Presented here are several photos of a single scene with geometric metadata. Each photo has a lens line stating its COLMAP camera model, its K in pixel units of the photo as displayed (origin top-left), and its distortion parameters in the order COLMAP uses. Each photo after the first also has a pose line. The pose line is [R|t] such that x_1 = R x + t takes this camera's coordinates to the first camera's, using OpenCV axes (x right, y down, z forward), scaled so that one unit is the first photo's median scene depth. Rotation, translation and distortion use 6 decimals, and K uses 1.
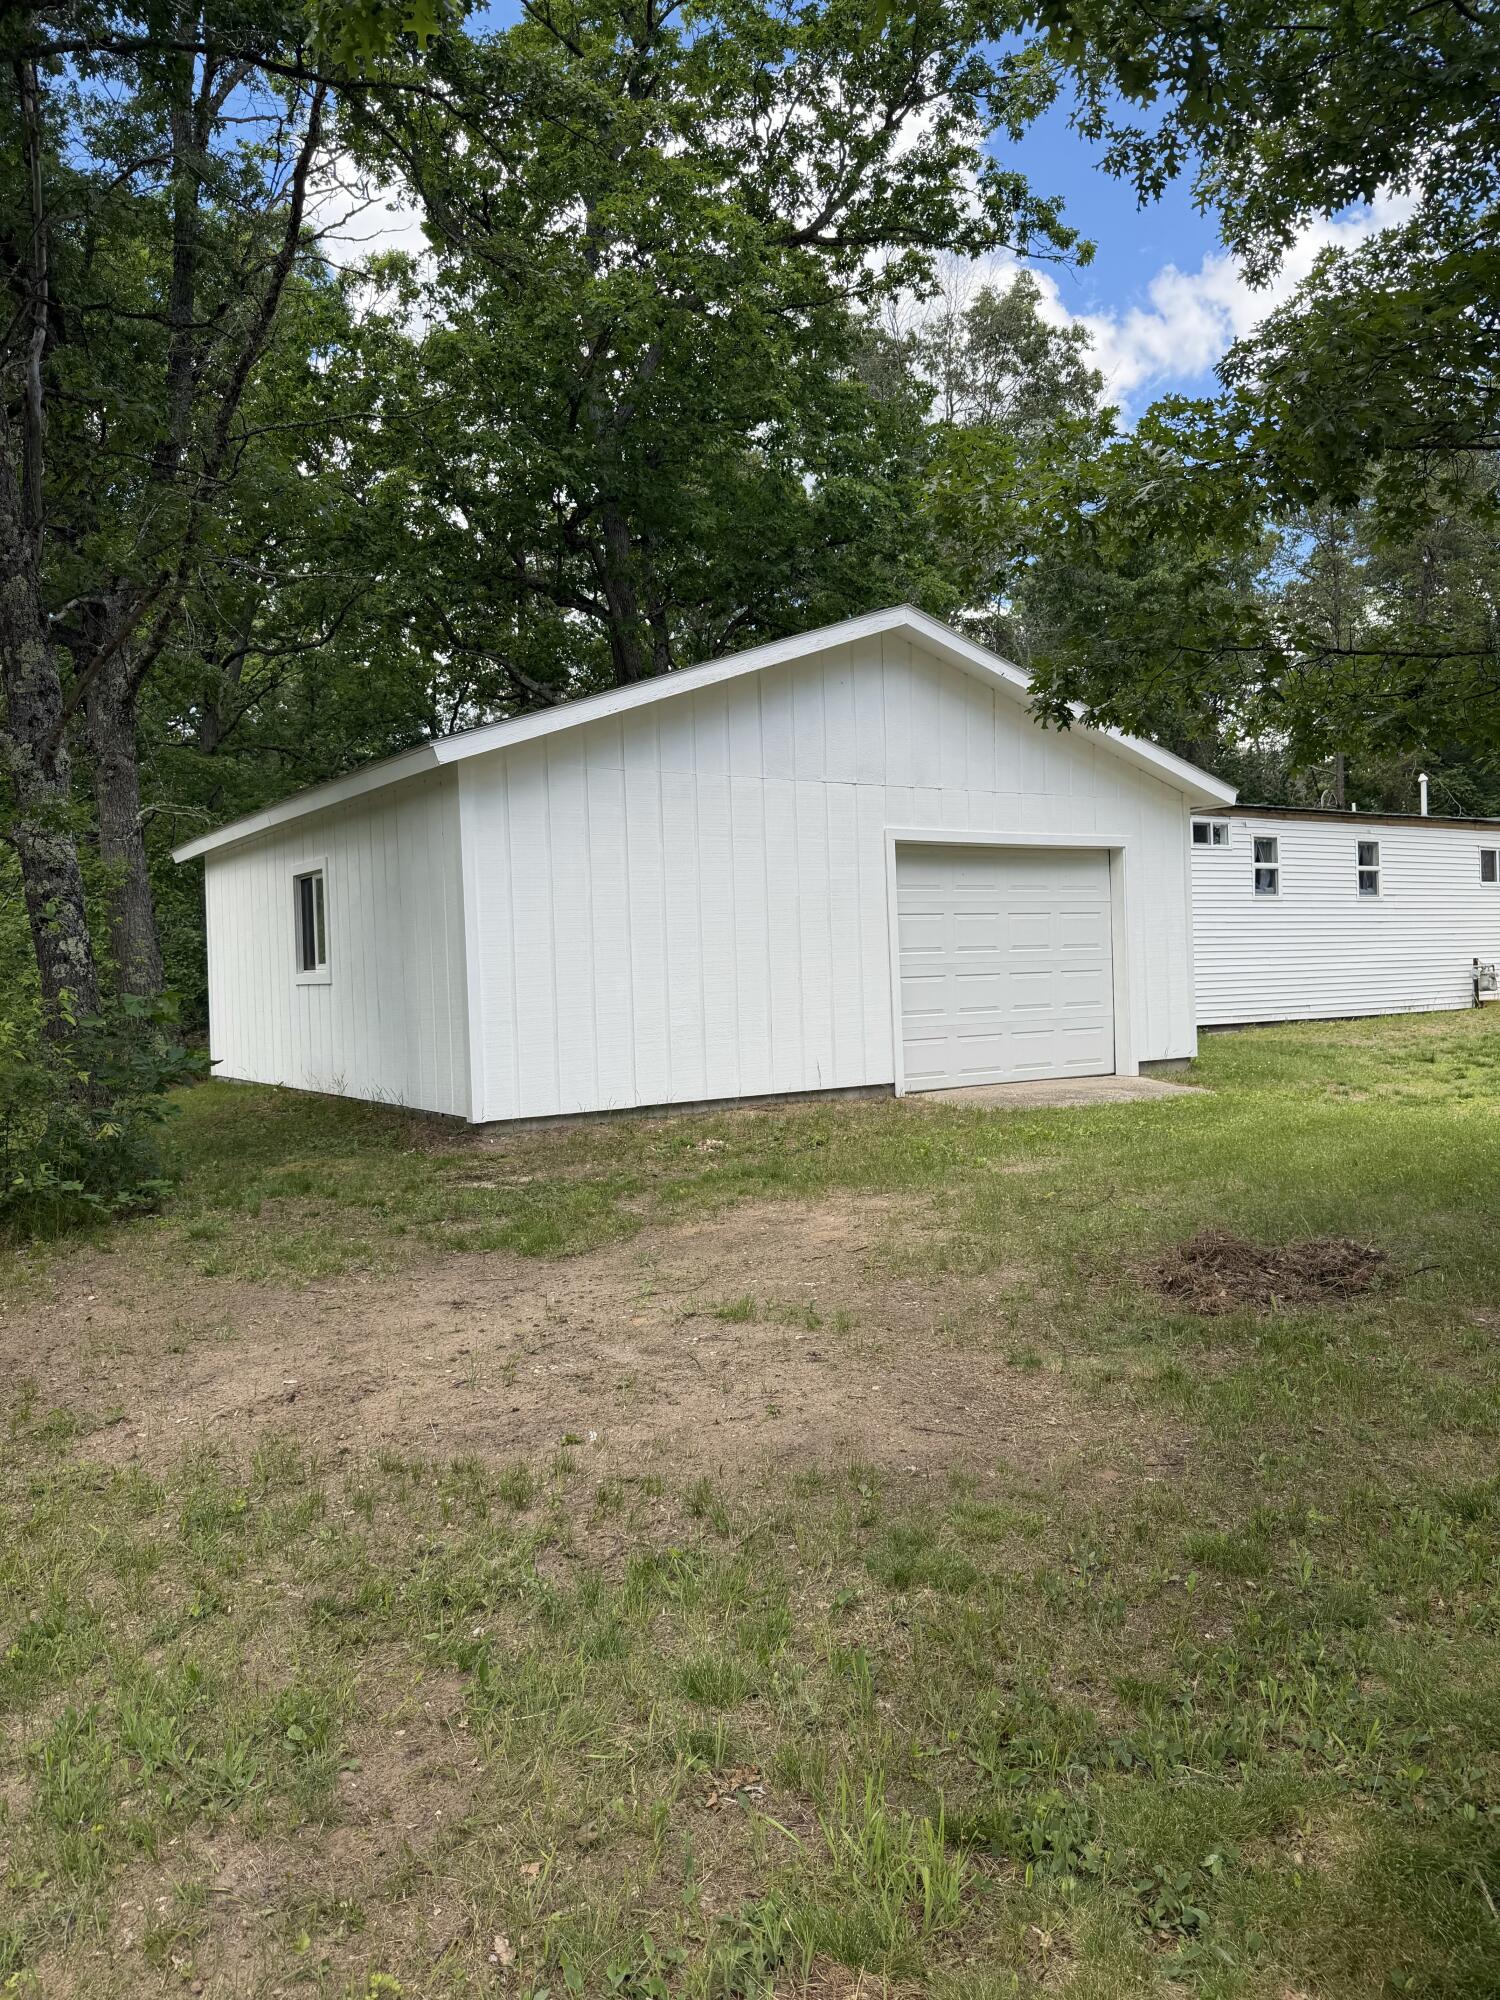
lens RADIAL K [[1370.4, 0, 750.0], [0, 1370.4, 1000.0], [0, 0, 1]] dist [0.193610, -0.377015]
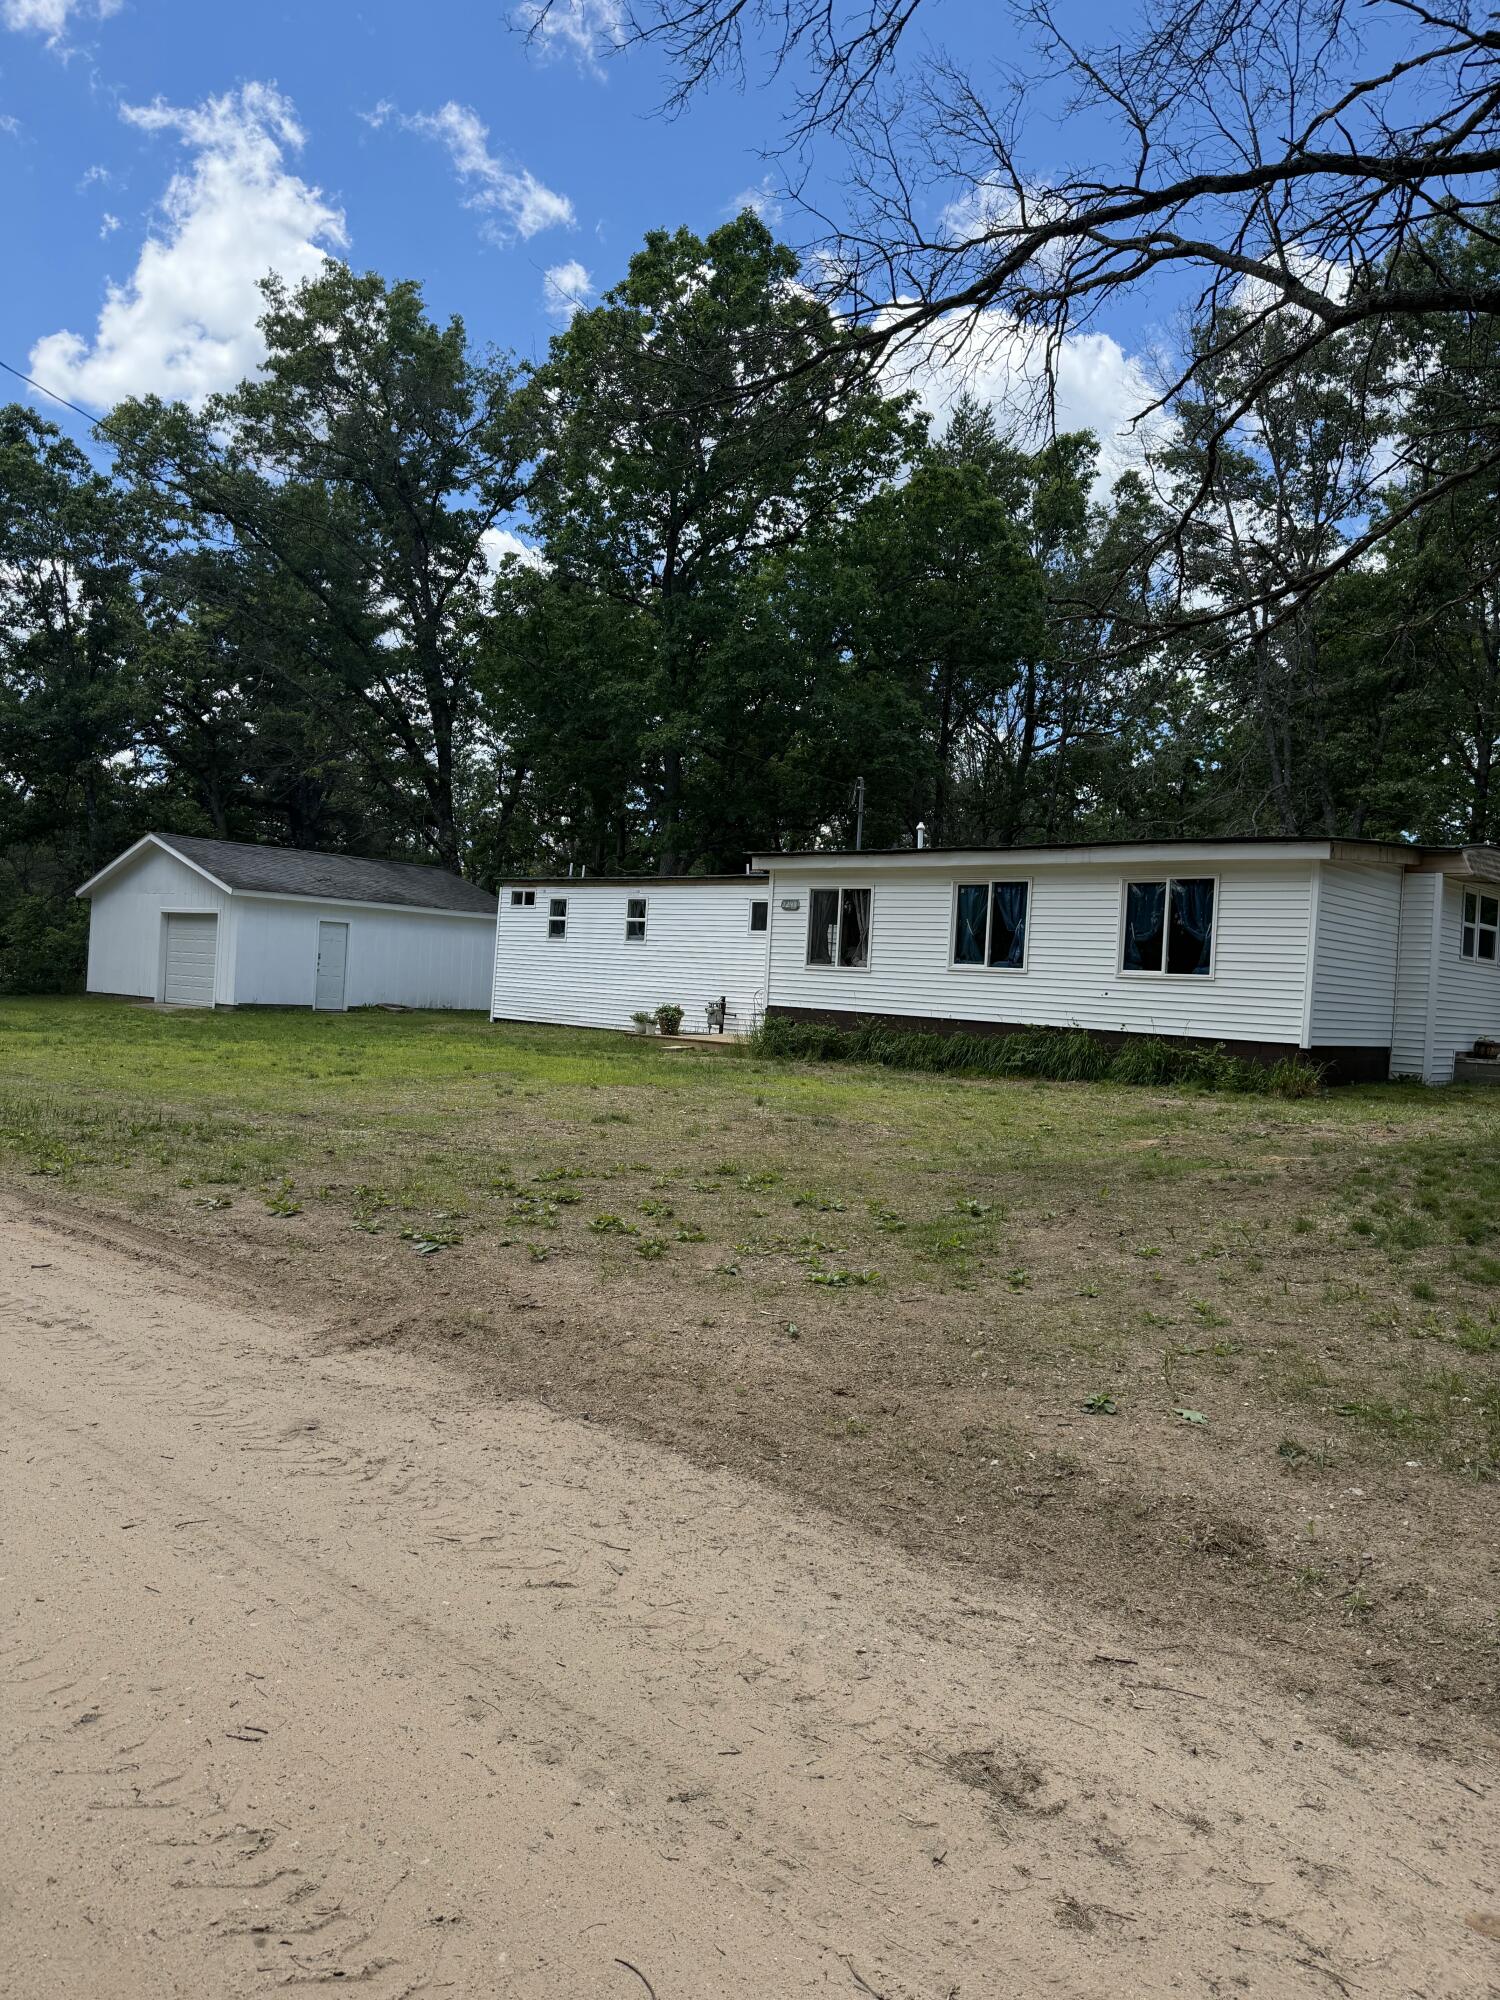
lens RADIAL K [[1370.4, 0, 750.0], [0, 1370.4, 1000.0], [0, 0, 1]] dist [0.193610, -0.377015]
pose [[0.226454, 0.055306, -0.972450, 1.883303], [-0.079292, 0.996120, 0.038188, -0.083805], [0.970789, 0.068459, 0.229961, 0.889378]]
